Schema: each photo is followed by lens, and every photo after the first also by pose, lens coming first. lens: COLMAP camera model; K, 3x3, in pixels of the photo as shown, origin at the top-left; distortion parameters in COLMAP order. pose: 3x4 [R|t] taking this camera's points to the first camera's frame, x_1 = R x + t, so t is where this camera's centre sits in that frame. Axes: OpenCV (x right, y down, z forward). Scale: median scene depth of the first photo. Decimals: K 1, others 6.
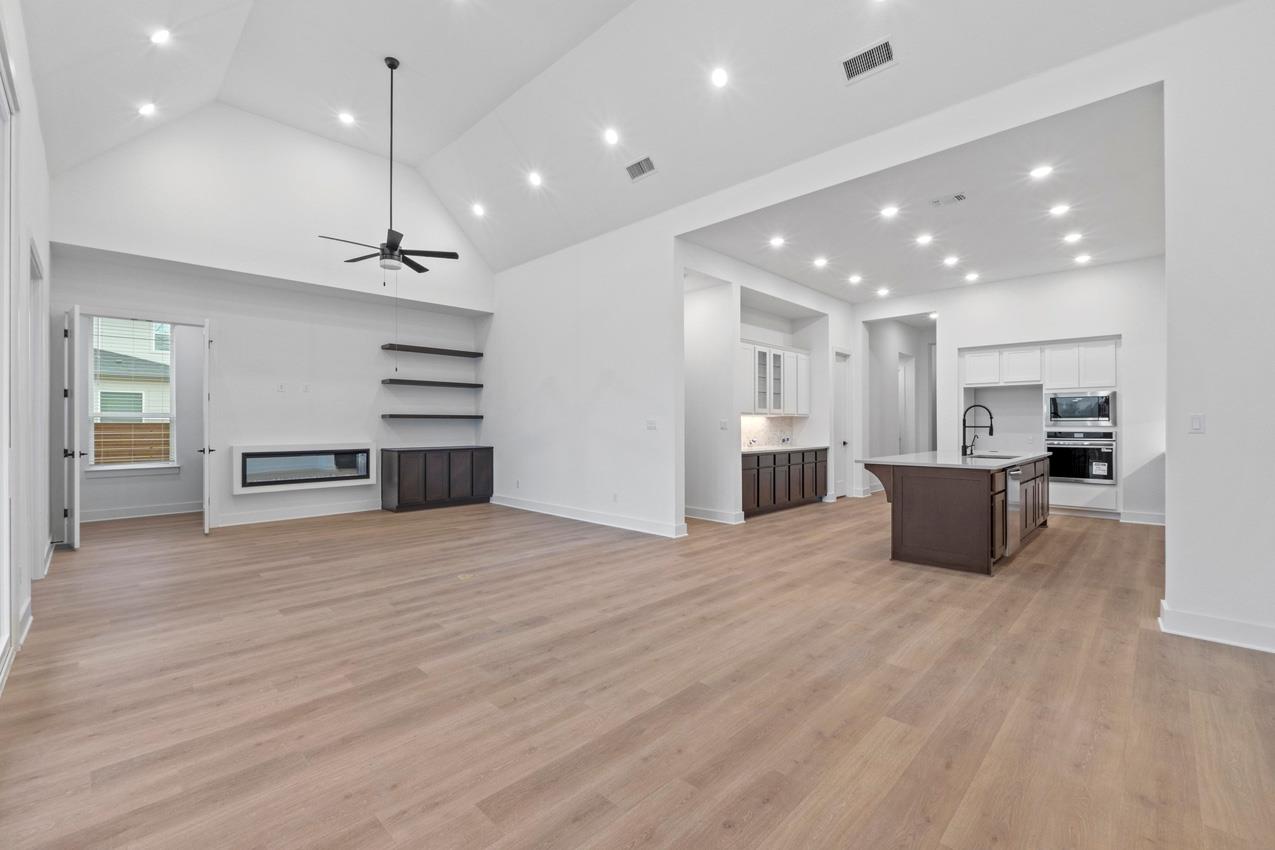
lens RADIAL K [[538.3, 0, 632.2], [0, 538.3, 423.4], [0, 0, 1]] dist [-0.006200, -0.000156]
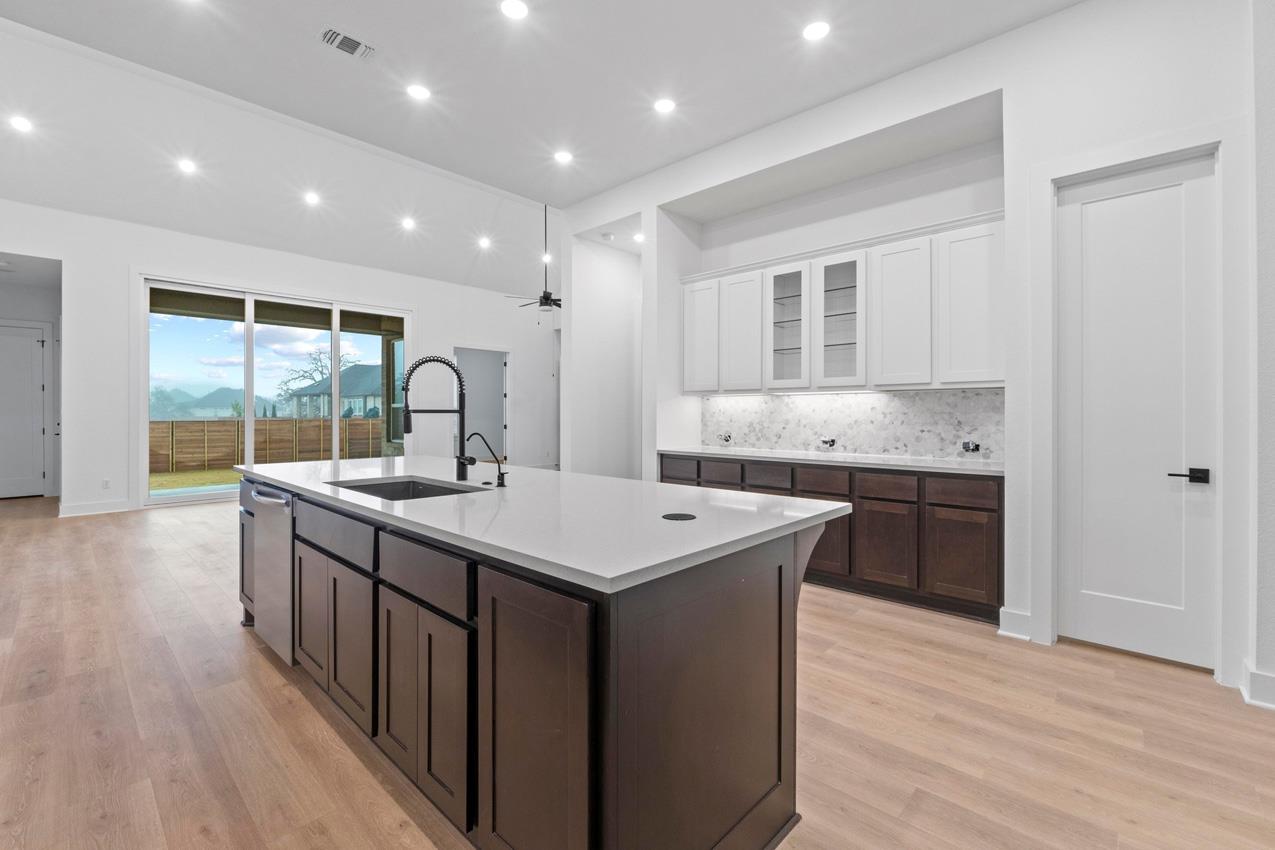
lens RADIAL K [[538.3, 0, 637.5], [0, 538.3, 414.5], [0, 0, 1]] dist [-0.006200, -0.000156]
pose [[0.032682, 0.000938, -0.999465, 0.810963], [0.002693, 0.999996, 0.001026, 0.006351], [0.999462, -0.002725, 0.032680, 0.871970]]
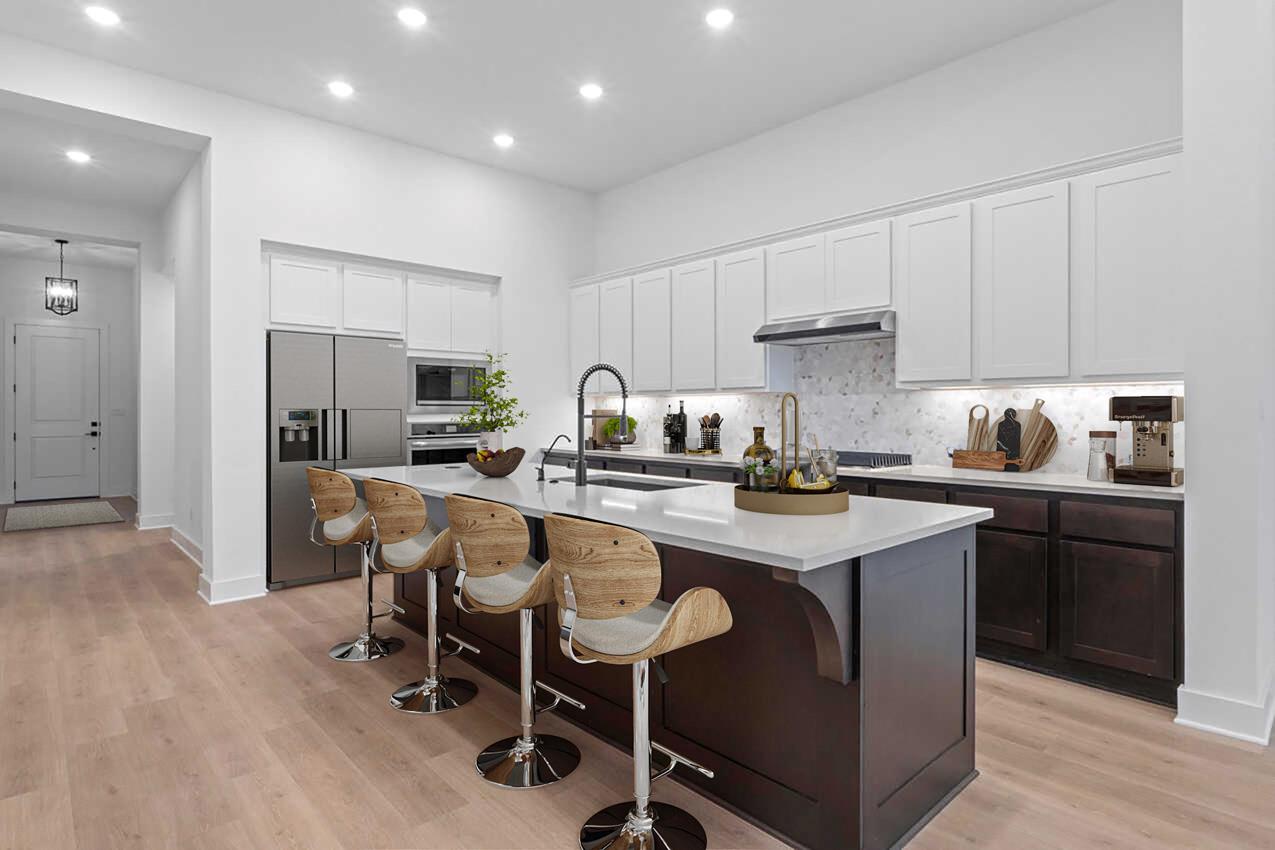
lens RADIAL K [[671.7, 0, 638.2], [0, 671.7, 409.9], [0, 0, 1]] dist [0.002923, -0.002628]
pose [[0.049508, 0.002742, 0.998770, 0.074494], [-0.002585, 0.999993, -0.002617, 0.001815], [-0.998770, -0.002453, 0.049515, 0.720124]]
